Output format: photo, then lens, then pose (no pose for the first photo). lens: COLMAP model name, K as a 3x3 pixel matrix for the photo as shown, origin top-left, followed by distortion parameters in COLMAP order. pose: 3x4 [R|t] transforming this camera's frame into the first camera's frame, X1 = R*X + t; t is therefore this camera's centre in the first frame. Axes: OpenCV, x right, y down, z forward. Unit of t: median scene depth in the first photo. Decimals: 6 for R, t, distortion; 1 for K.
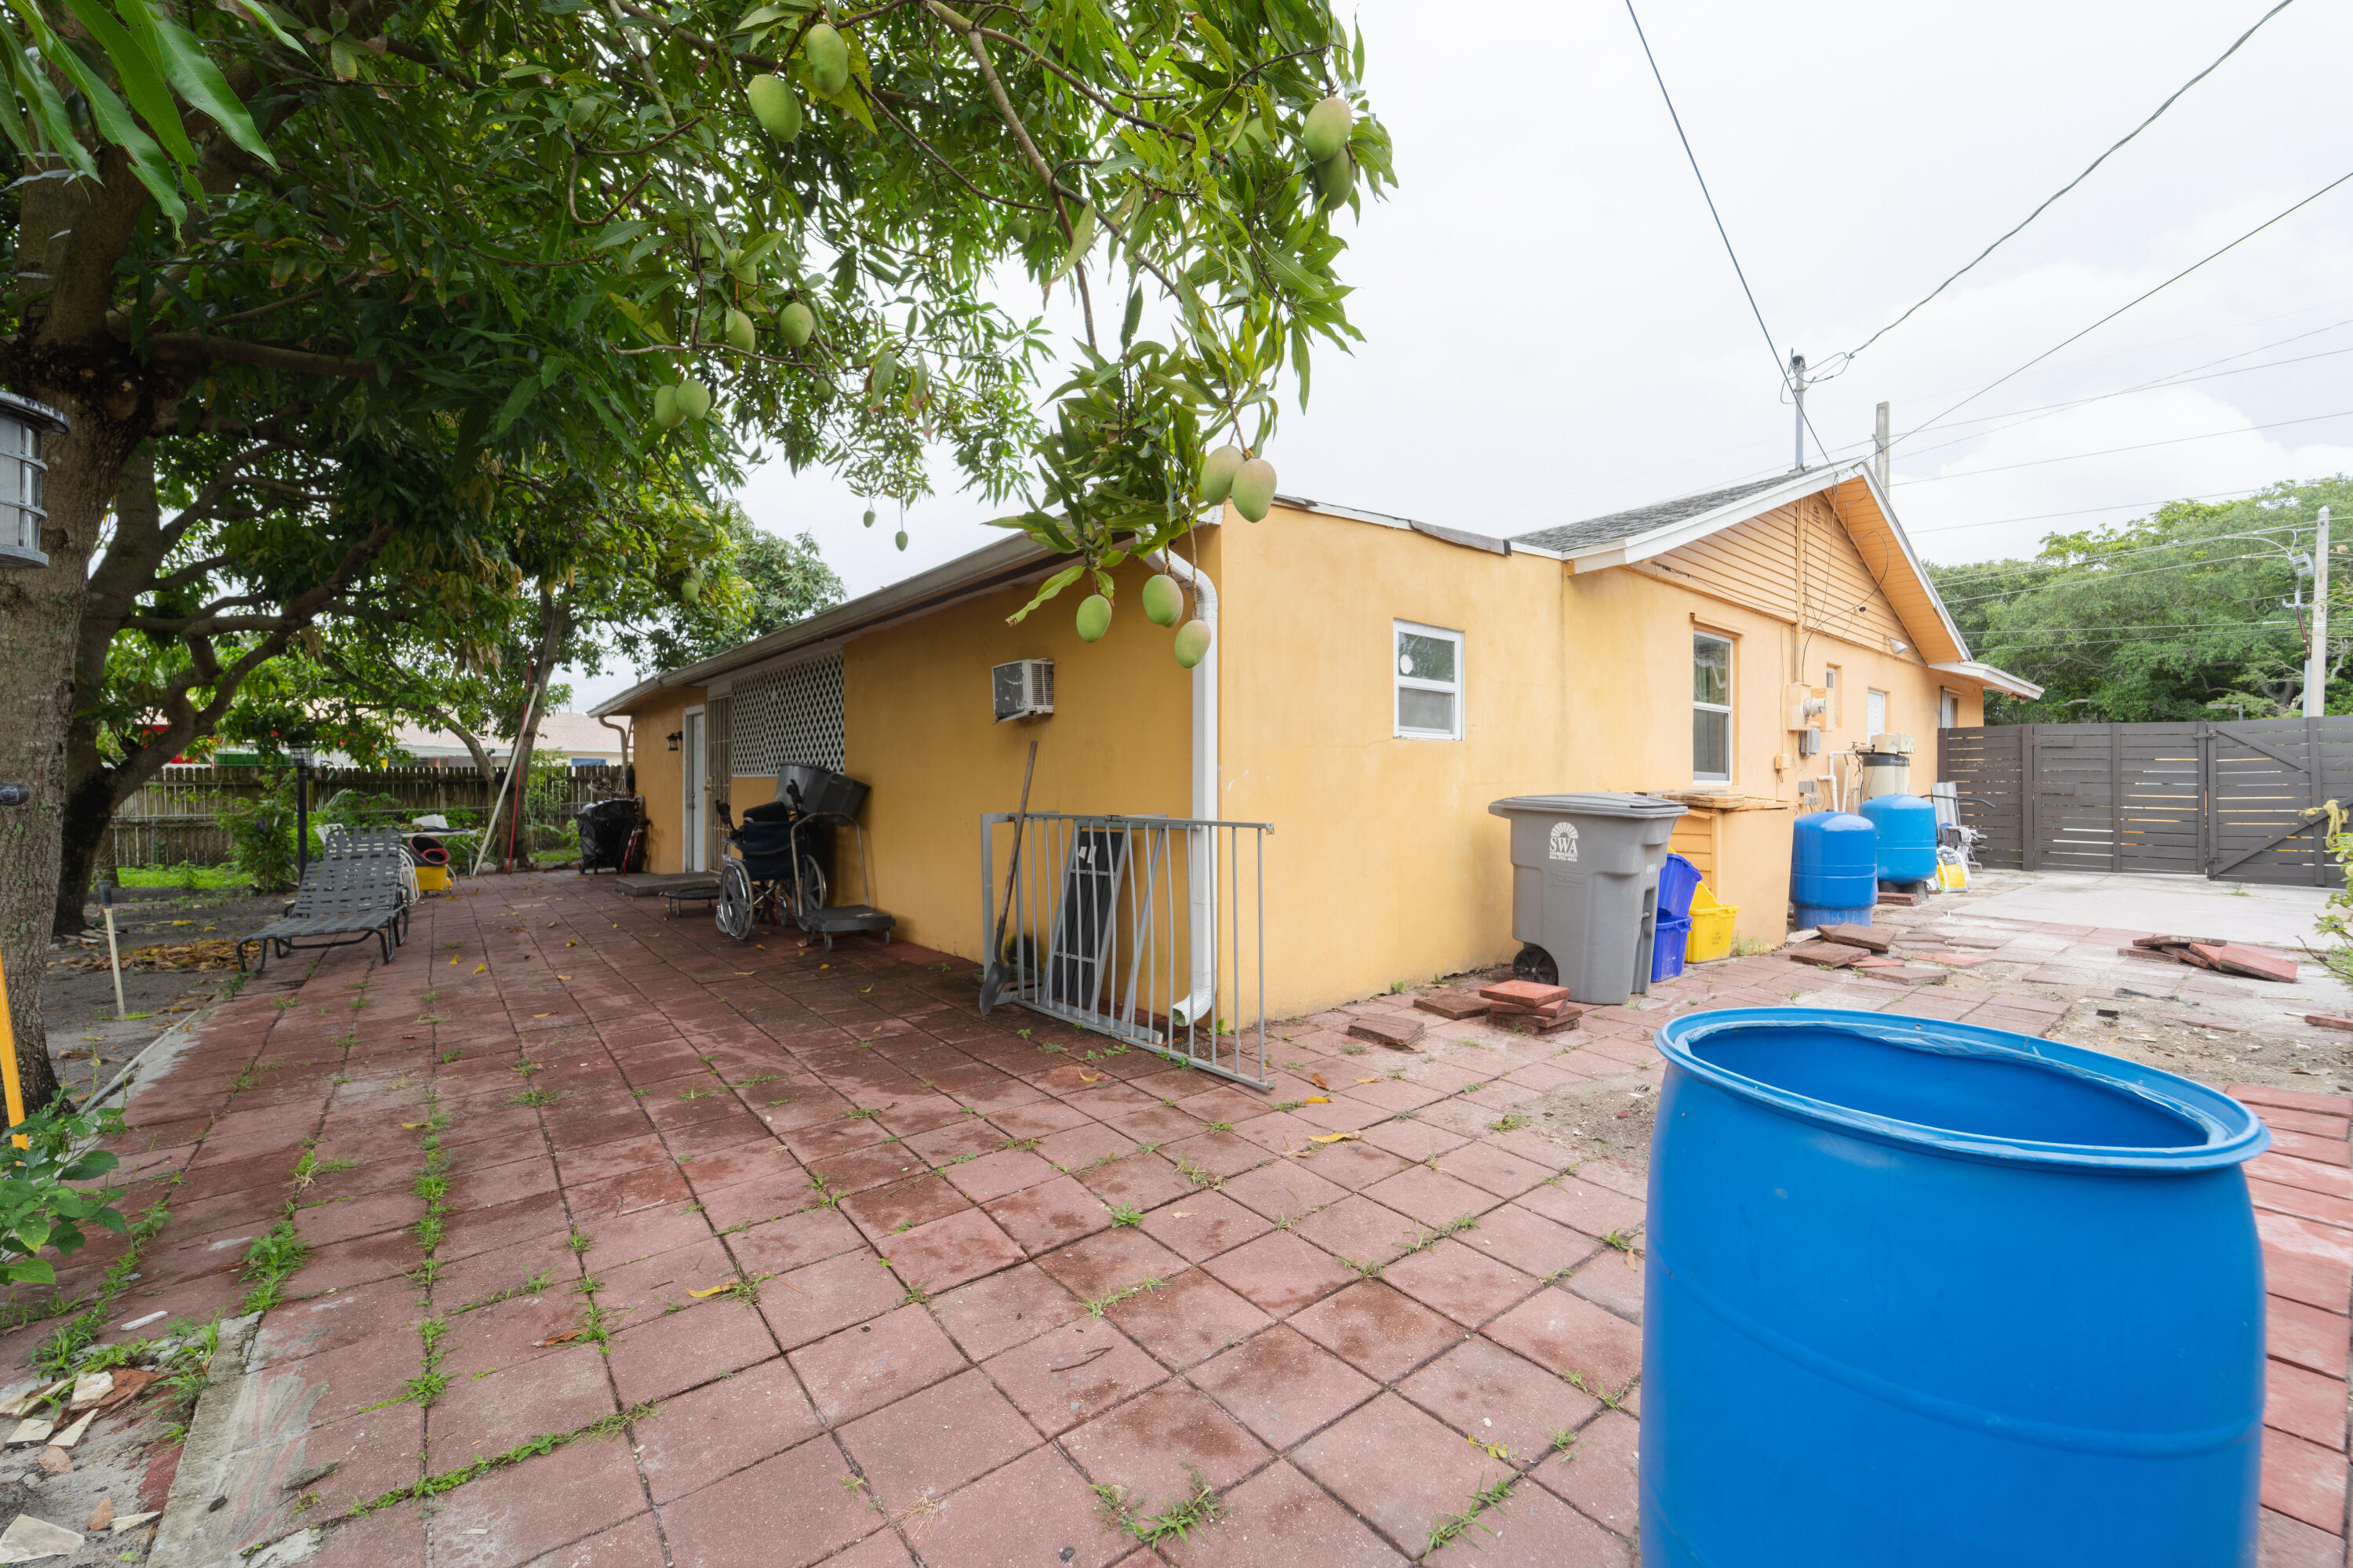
lens RADIAL K [[948.1, 0, 1173.8], [0, 948.1, 792.8], [0, 0, 1]] dist [0.000431, -0.002038]
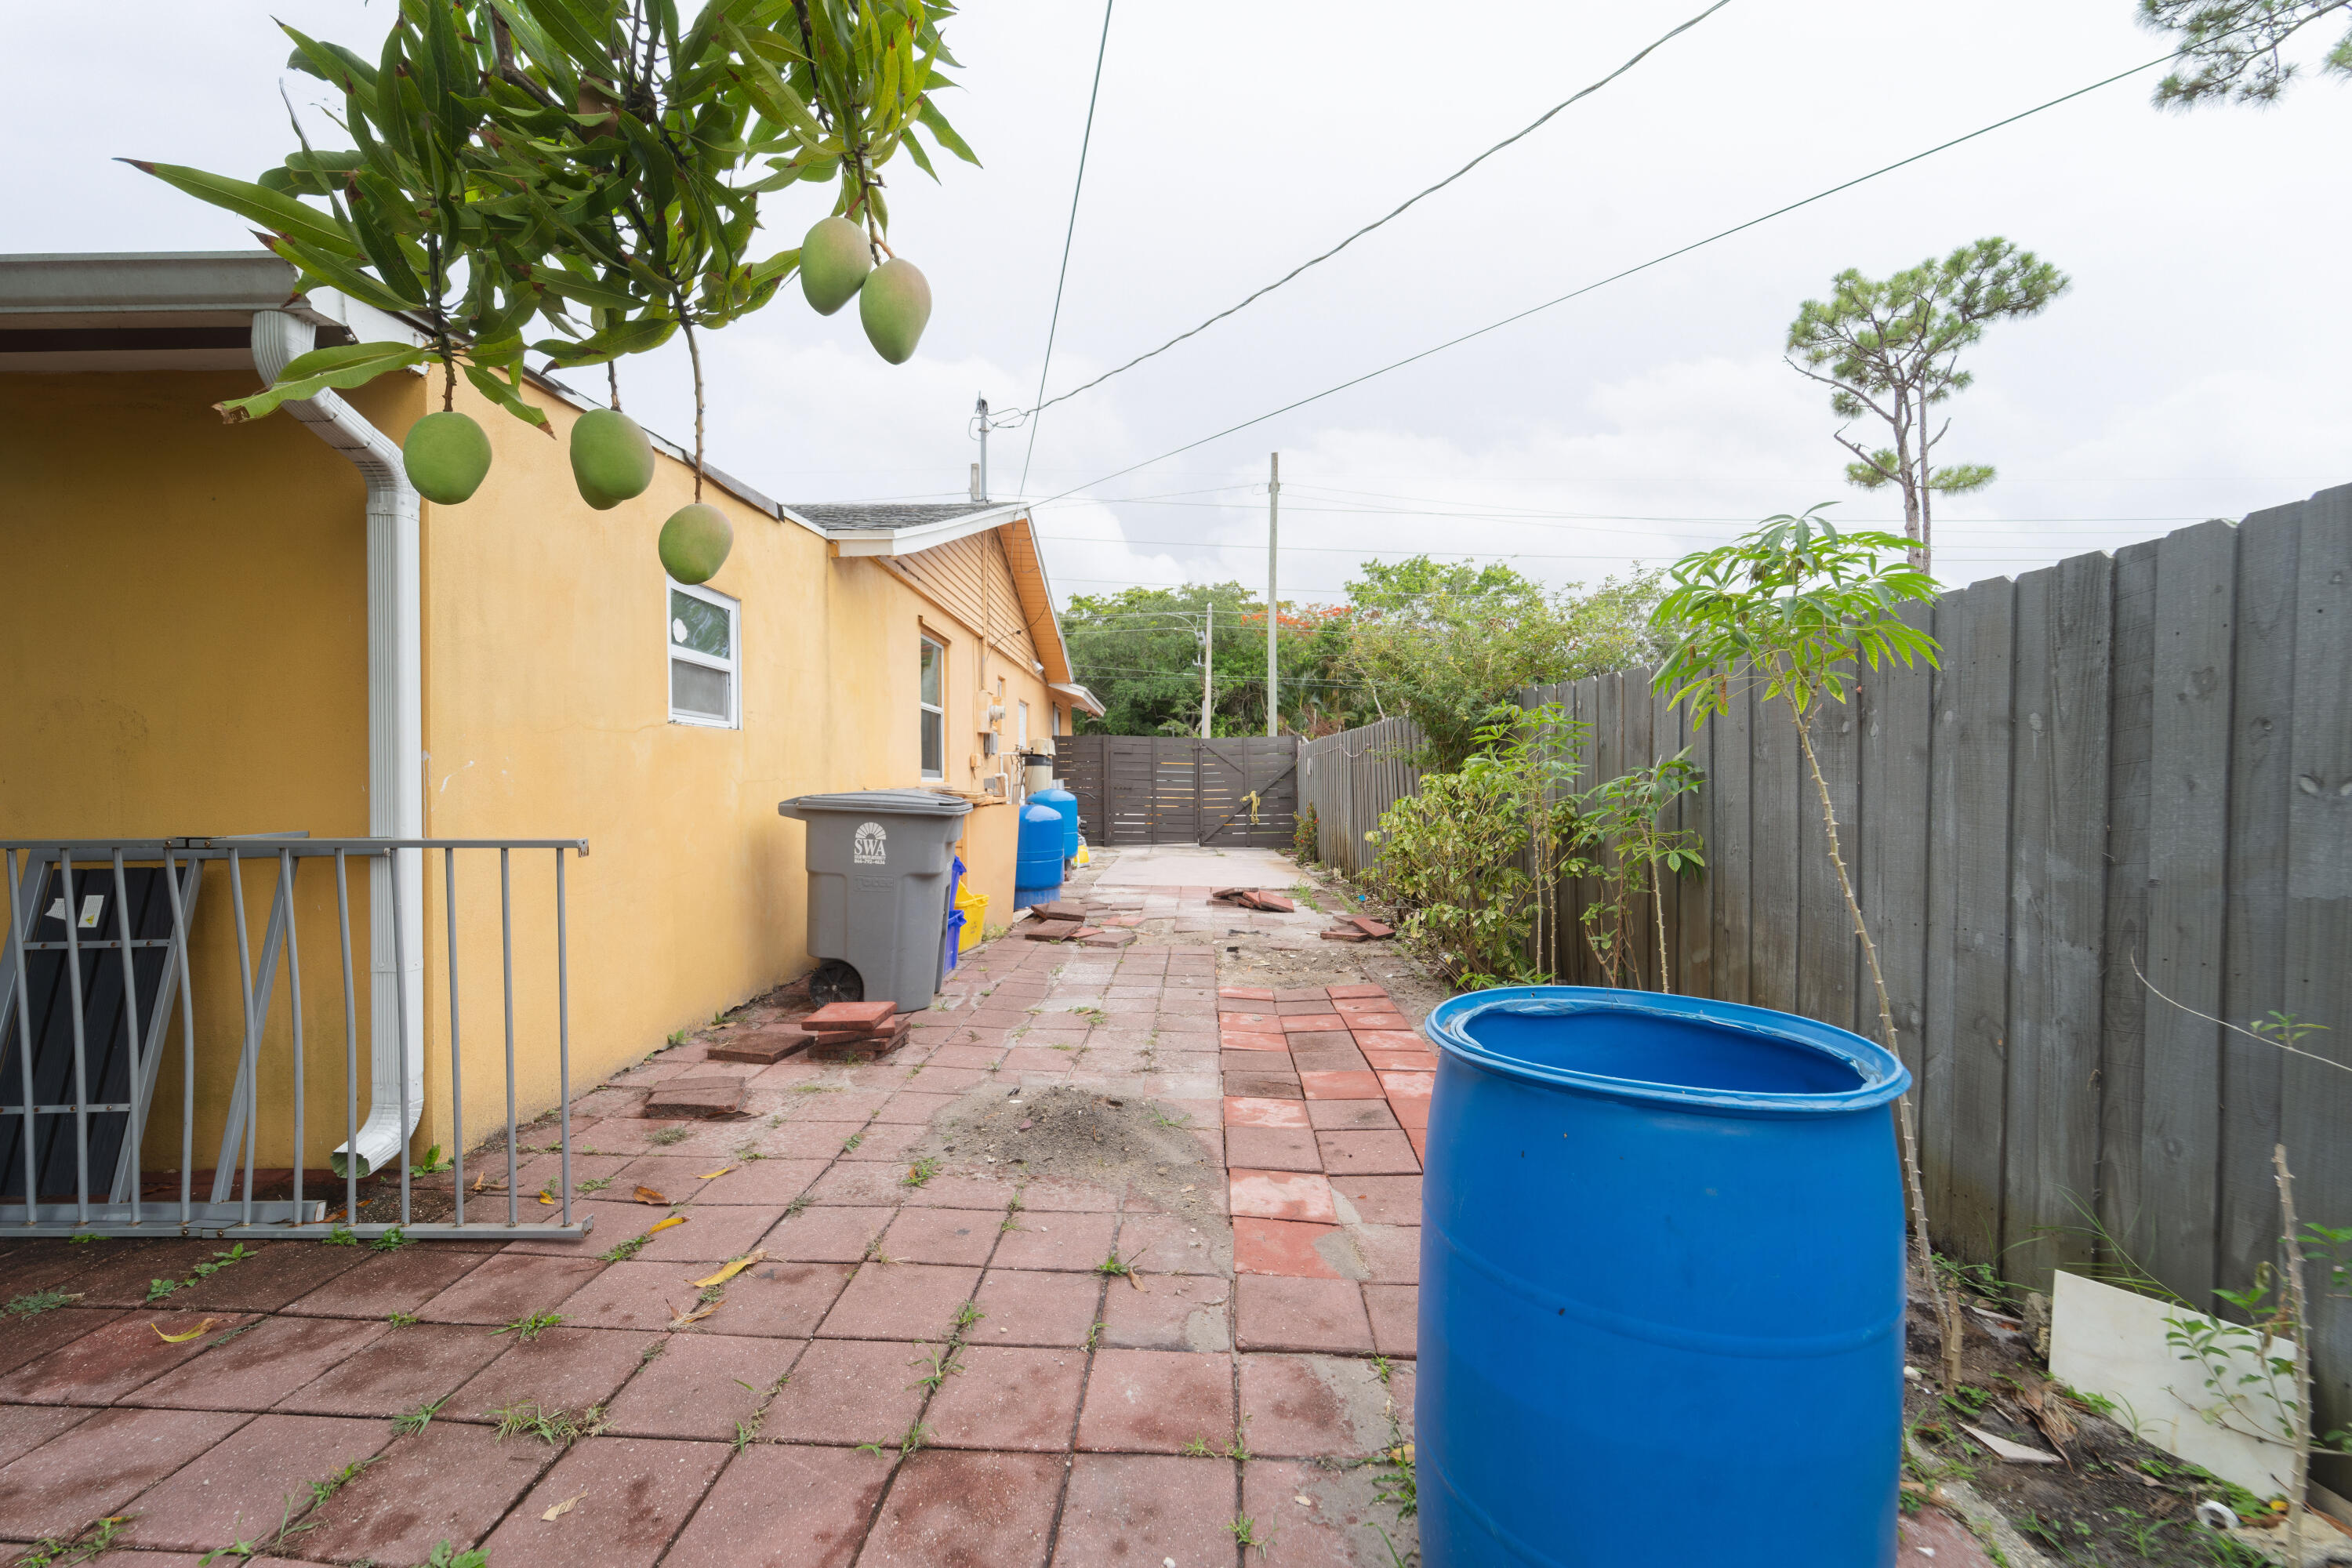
lens RADIAL K [[947.7, 0, 1173.4], [0, 947.7, 792.8], [0, 0, 1]] dist [0.000431, -0.002038]
pose [[0.634674, -0.009627, 0.772720, -0.123312], [0.006507, 0.999954, 0.007114, -0.002644], [-0.772753, 0.000513, 0.634707, 0.201904]]
